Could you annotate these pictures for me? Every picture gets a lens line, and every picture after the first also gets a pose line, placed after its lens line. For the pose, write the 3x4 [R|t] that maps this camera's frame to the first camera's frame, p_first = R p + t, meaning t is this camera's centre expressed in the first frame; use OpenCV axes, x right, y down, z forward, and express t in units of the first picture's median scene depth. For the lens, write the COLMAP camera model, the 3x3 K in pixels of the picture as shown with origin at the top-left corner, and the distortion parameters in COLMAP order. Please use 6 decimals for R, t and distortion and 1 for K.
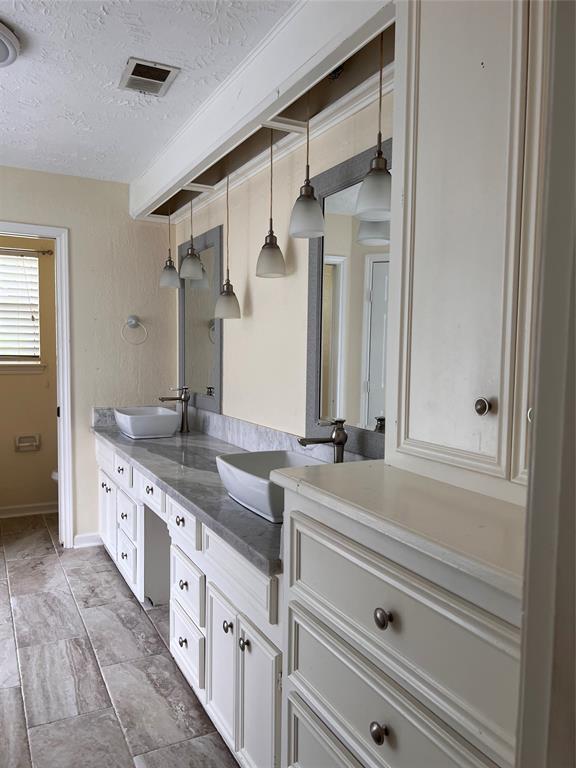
lens RADIAL K [[583.2, 0, 287.7], [0, 583.2, 385.6], [0, 0, 1]] dist [0.025882, -0.012503]
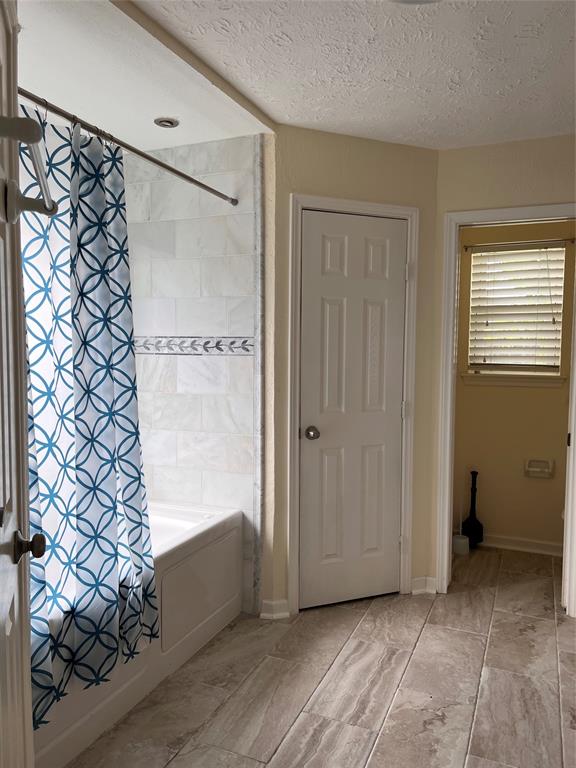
lens RADIAL K [[583.2, 0, 287.8], [0, 583.2, 385.7], [0, 0, 1]] dist [0.025882, -0.012503]
pose [[0.625248, 0.049611, -0.778847, -0.019092], [-0.046215, 0.998580, 0.026507, -0.034992], [0.779056, 0.019420, 0.626653, 0.228238]]
